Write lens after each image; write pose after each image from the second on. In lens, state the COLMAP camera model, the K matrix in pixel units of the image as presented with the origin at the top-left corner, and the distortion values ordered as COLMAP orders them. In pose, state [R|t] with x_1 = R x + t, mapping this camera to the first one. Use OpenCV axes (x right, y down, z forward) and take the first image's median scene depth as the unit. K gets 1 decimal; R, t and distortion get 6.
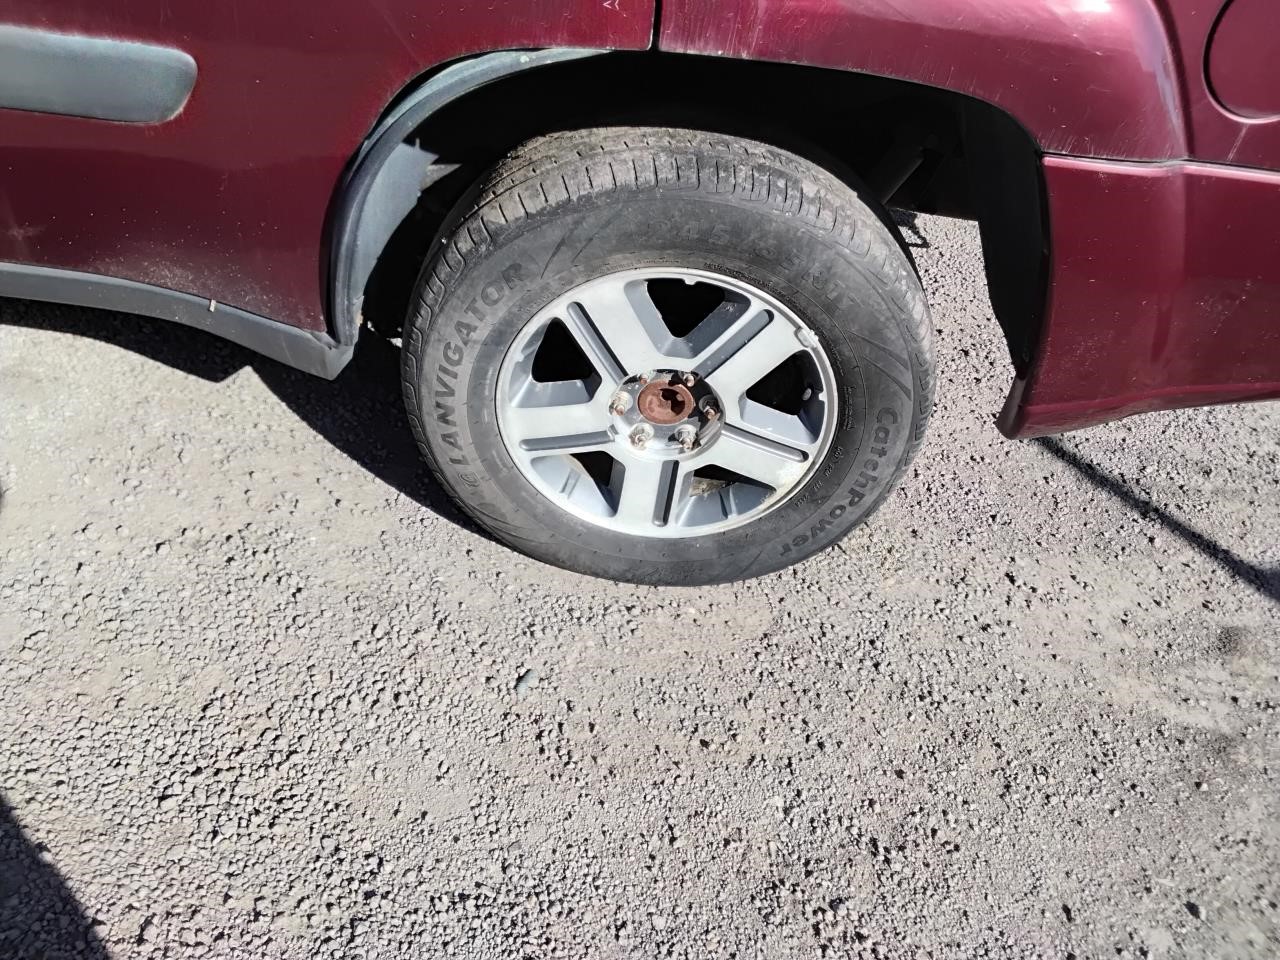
lens RADIAL K [[1015.7, 0, 640.0], [0, 1015.7, 480.0], [0, 0, 1]] dist [0.143443, -0.243919]
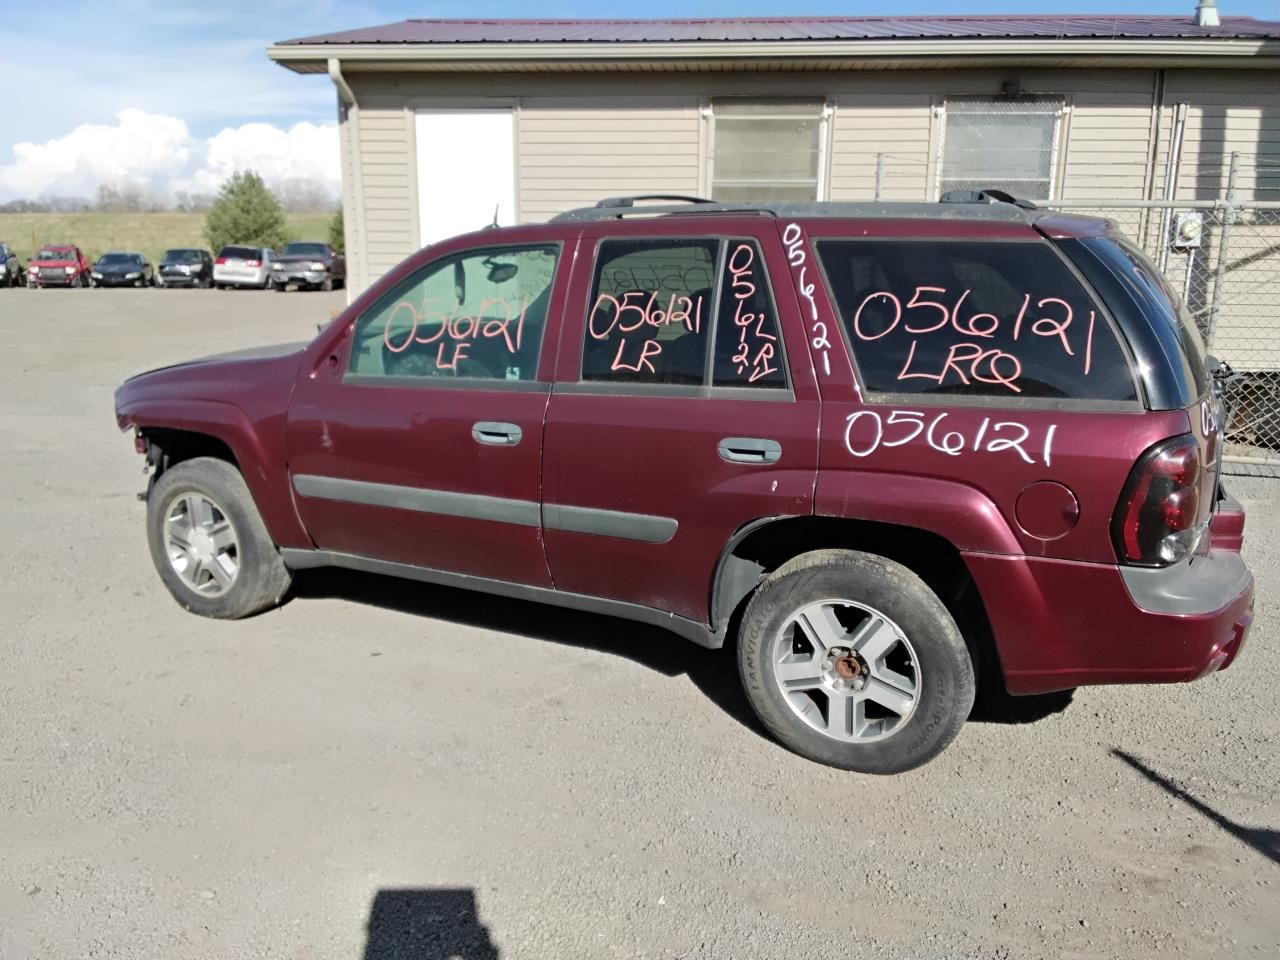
lens RADIAL K [[1015.7, 0, 640.0], [0, 1015.7, 480.0], [0, 0, 1]] dist [0.143443, -0.243919]
pose [[0.896518, -0.031043, -0.441918, 0.638417], [-0.197618, 0.864768, -0.461654, 0.712083], [0.396488, 0.501212, 0.769145, -1.138737]]
